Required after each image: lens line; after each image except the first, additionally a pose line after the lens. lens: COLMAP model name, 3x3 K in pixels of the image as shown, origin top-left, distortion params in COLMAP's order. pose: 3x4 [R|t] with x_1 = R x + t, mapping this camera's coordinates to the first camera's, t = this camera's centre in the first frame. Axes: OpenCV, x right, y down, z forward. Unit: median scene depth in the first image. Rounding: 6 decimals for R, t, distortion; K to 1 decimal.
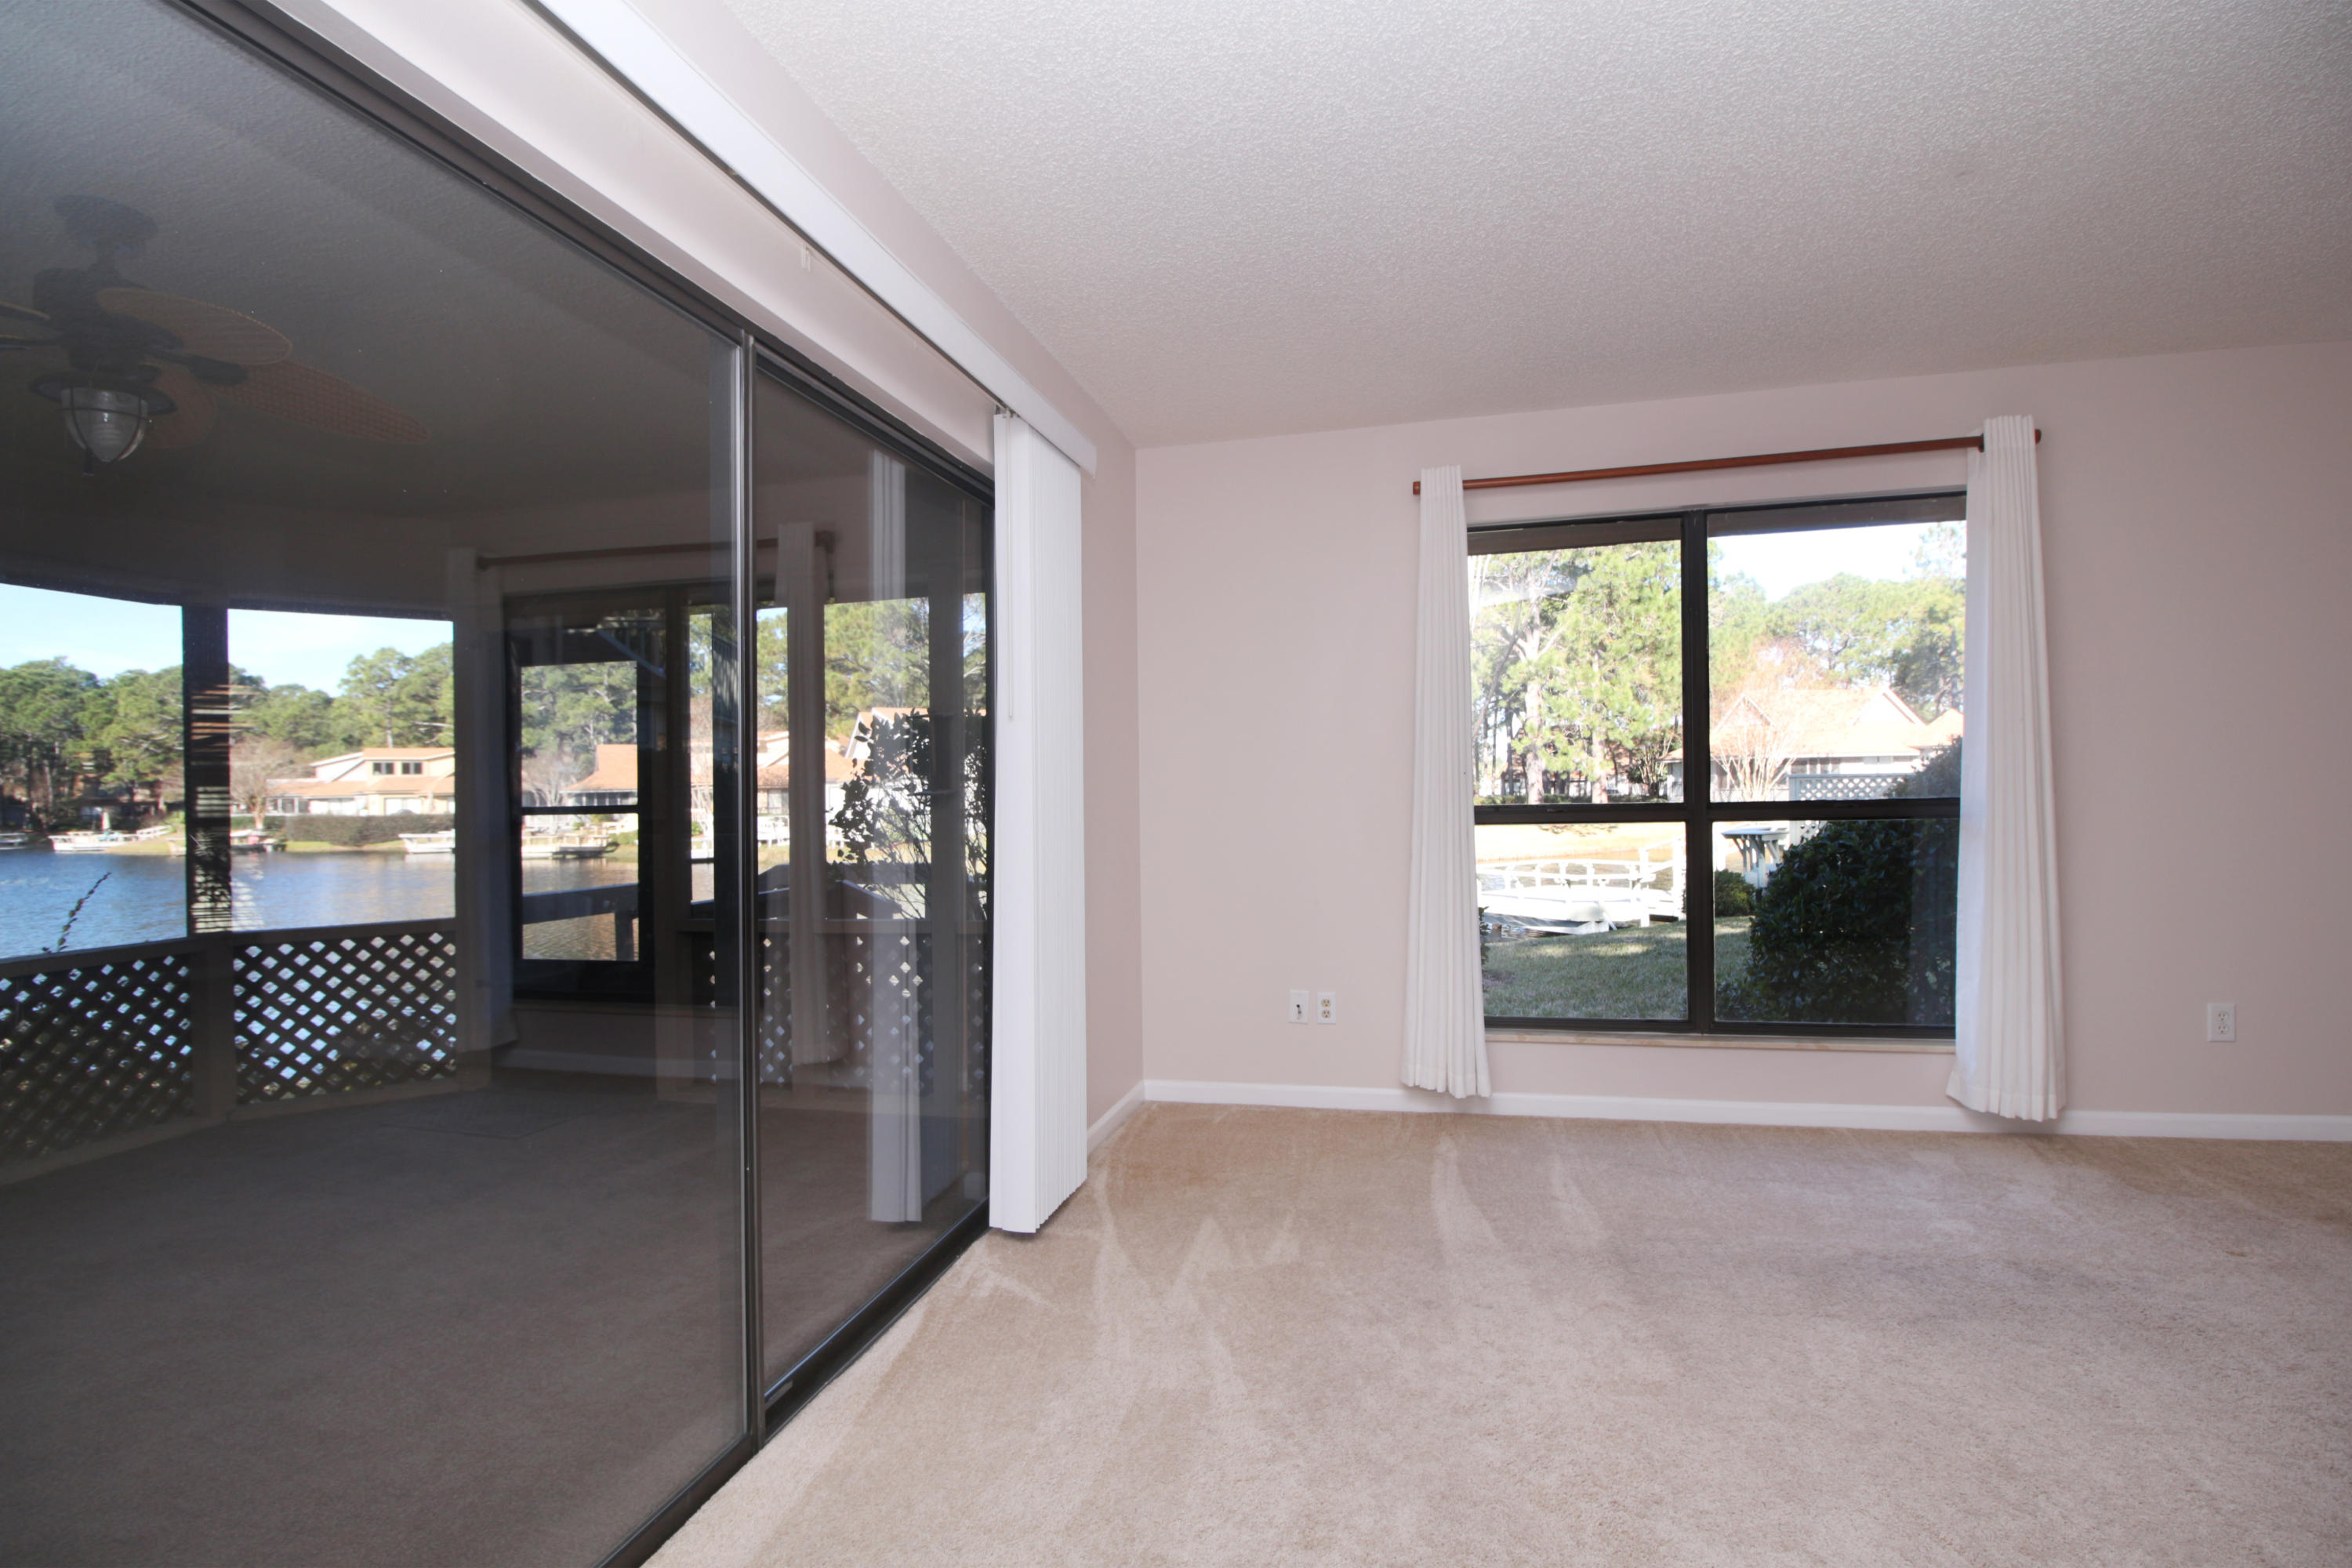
lens RADIAL K [[1093.9, 0, 1187.3], [0, 1093.9, 807.4], [0, 0, 1]] dist [-0.005428, -0.007007]
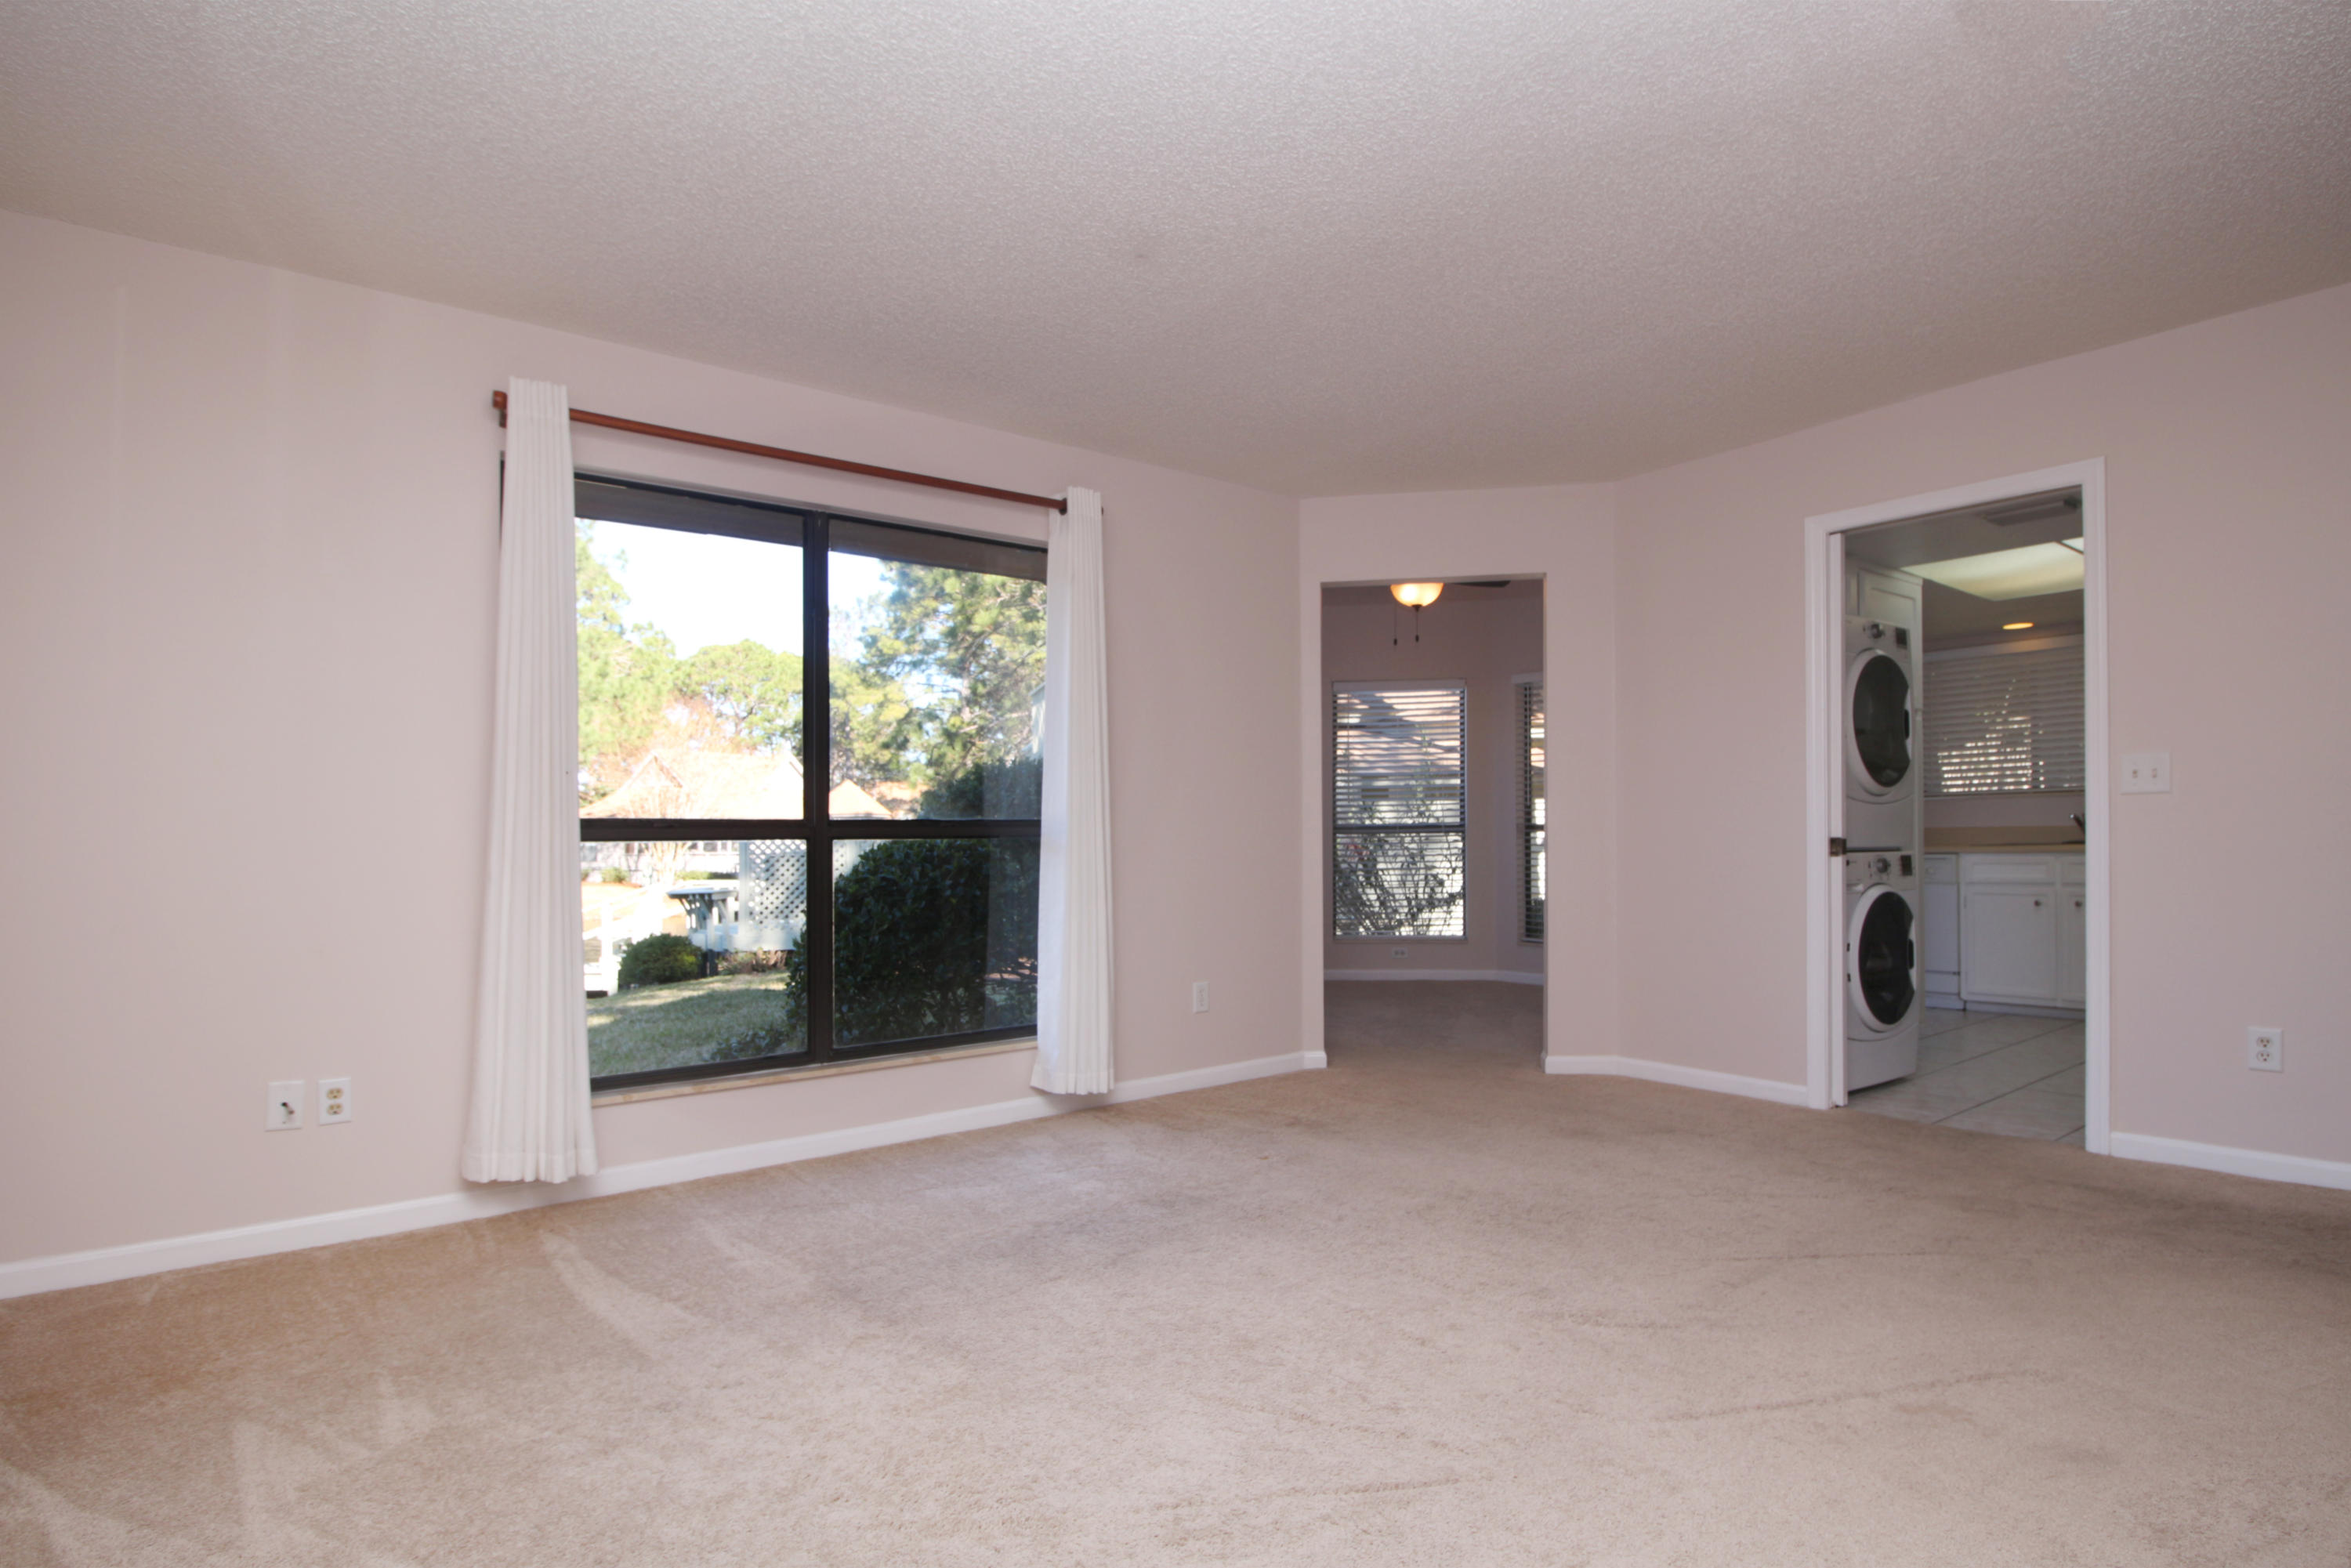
lens RADIAL K [[1205.2, 0, 1173.7], [0, 1205.2, 845.9], [0, 0, 1]] dist [0.000544, -0.006574]
pose [[0.636069, 0.012979, 0.771523, -0.169778], [0.005554, 0.999756, -0.021397, 0.049253], [-0.771613, 0.017895, 0.635841, 0.108639]]
